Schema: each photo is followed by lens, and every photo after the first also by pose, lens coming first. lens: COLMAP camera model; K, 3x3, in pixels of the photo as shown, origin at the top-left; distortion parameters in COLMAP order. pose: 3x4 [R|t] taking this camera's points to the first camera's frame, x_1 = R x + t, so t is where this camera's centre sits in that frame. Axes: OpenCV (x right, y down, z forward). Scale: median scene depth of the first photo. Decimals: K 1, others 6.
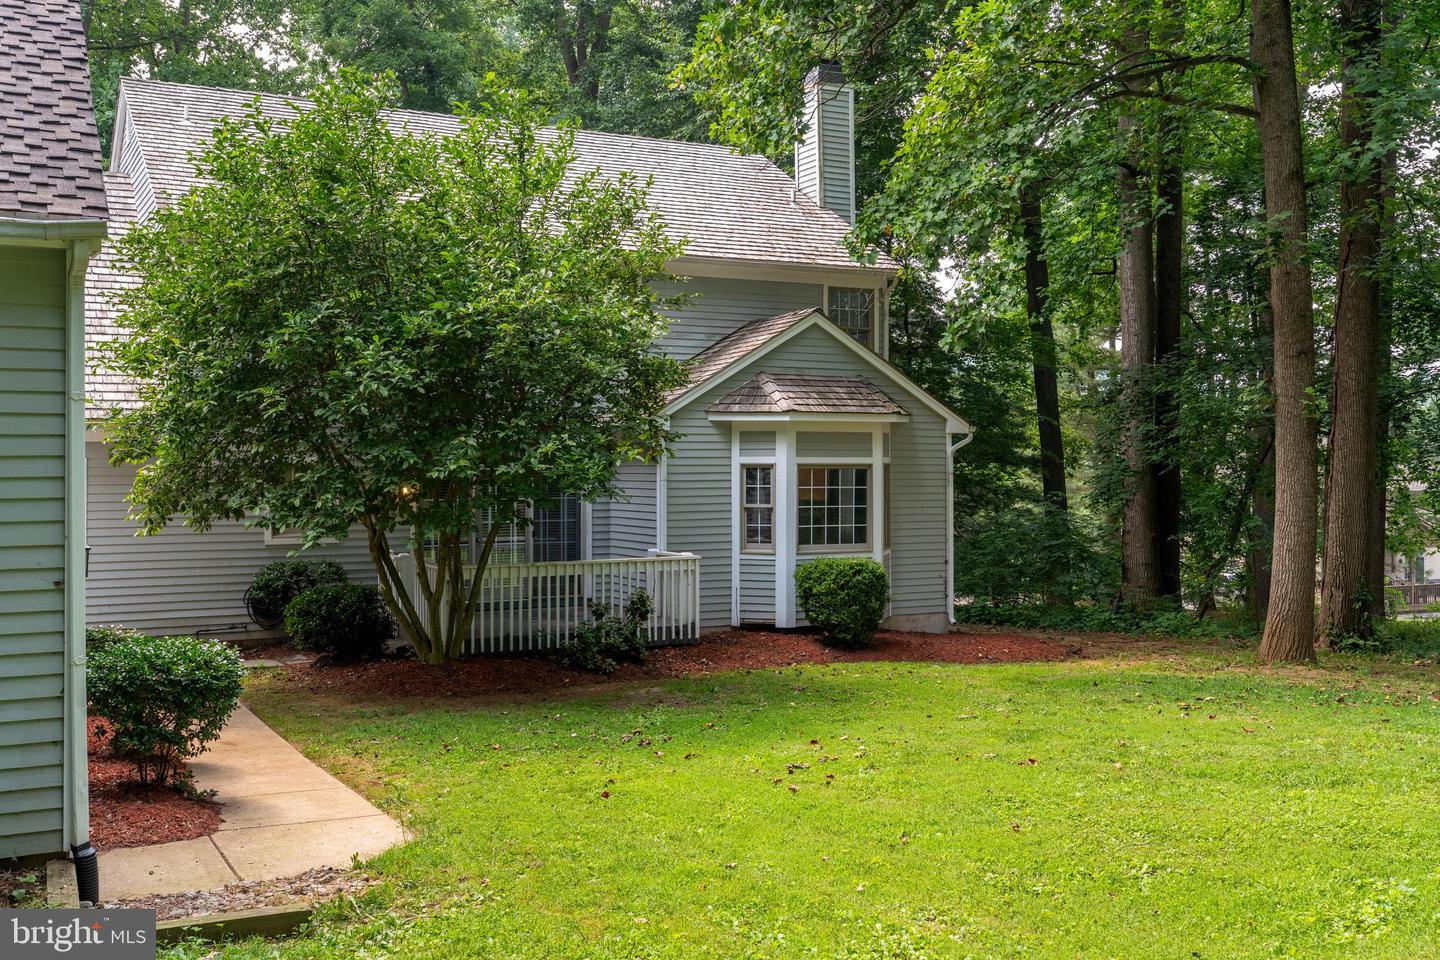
lens RADIAL K [[1444.1, 0, 719.7], [0, 1444.1, 477.8], [0, 0, 1]] dist [-0.004413, 0.000000]
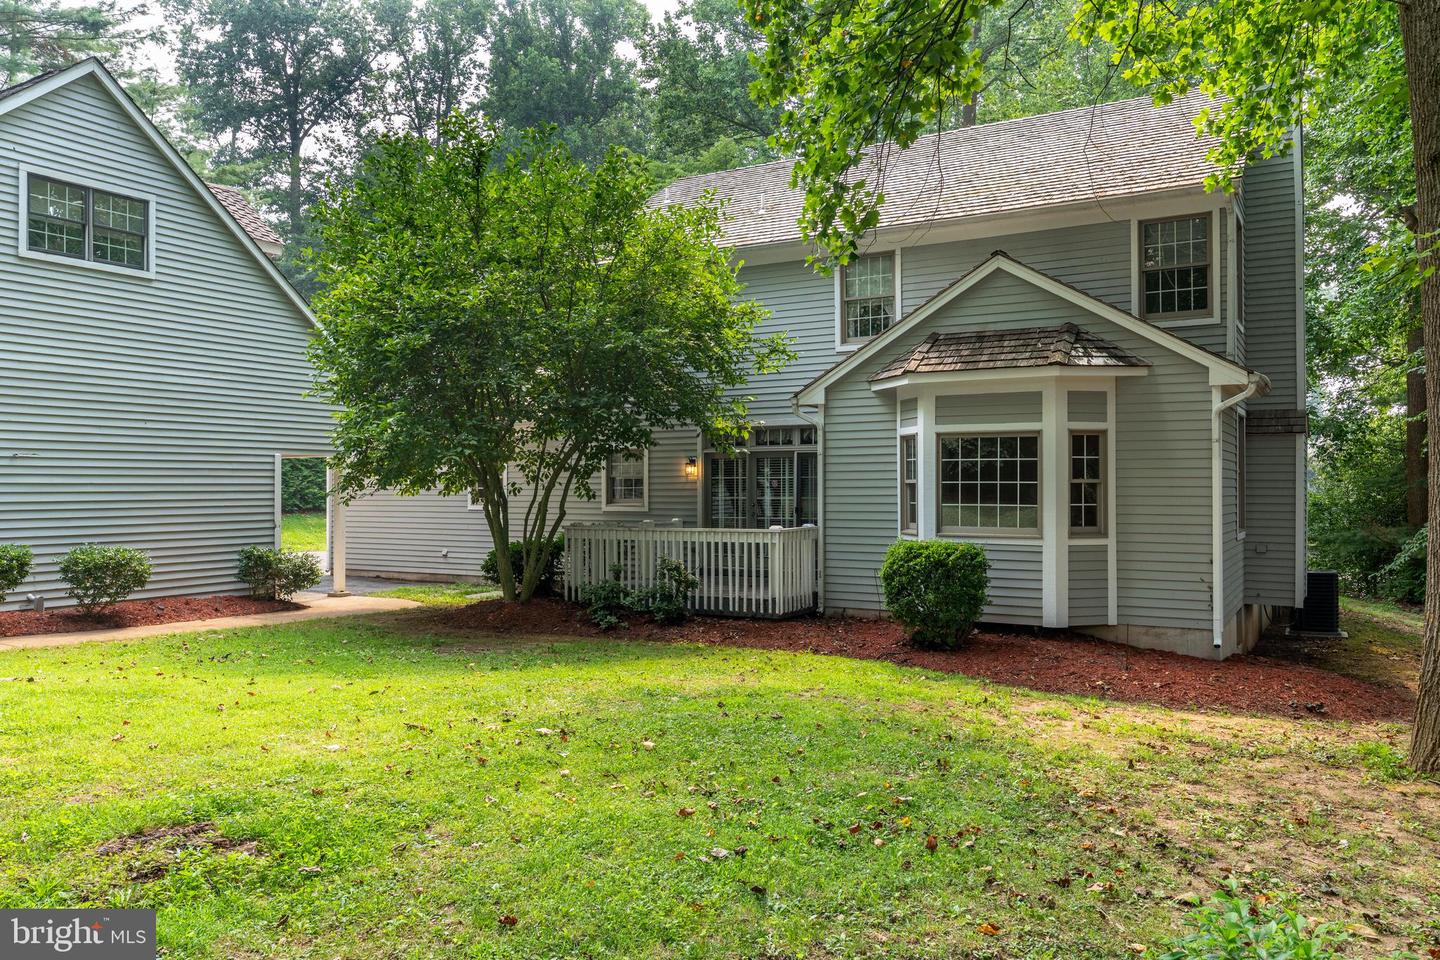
lens RADIAL K [[1066.4, 0, 719.1], [0, 1066.4, 481.6], [0, 0, 1]] dist [0.000607, -0.000164]
pose [[0.521438, -0.001856, -0.853287, 0.529116], [-0.004977, 0.999974, -0.005217, 0.023573], [0.853275, 0.006967, 0.521415, 0.542459]]
